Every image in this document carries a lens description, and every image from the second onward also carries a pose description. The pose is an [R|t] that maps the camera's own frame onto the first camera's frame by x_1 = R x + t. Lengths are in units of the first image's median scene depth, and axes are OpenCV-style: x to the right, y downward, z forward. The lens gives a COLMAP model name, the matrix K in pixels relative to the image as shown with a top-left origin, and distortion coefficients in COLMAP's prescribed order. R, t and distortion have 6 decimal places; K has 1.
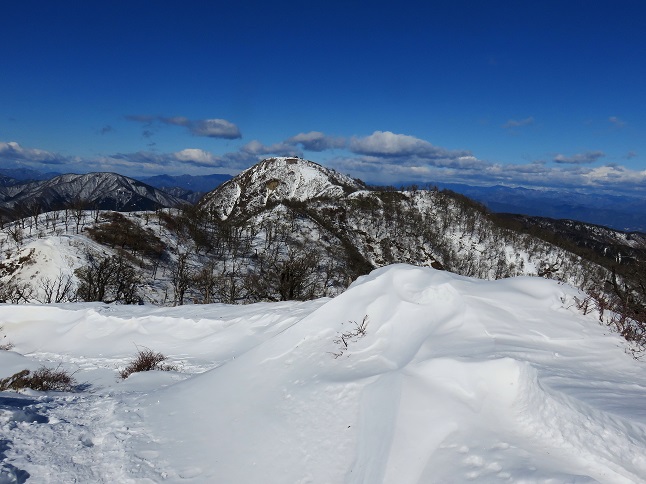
lens RADIAL K [[547.3, 0, 327.4], [0, 547.3, 240.7], [0, 0, 1]] dist [-0.010678, 0.005334]
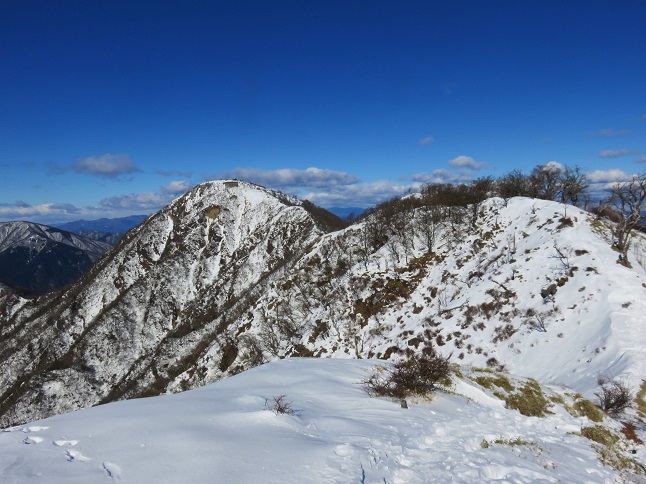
lens RADIAL K [[483.0, 0, 326.1], [0, 483.0, 236.5], [0, 0, 1]] dist [-0.004450, 0.001569]
pose [[0.980880, -0.085482, 0.174836, -0.060890], [0.095219, 0.994295, -0.048068, -0.013503], [-0.169729, 0.063797, 0.983424, 0.241995]]
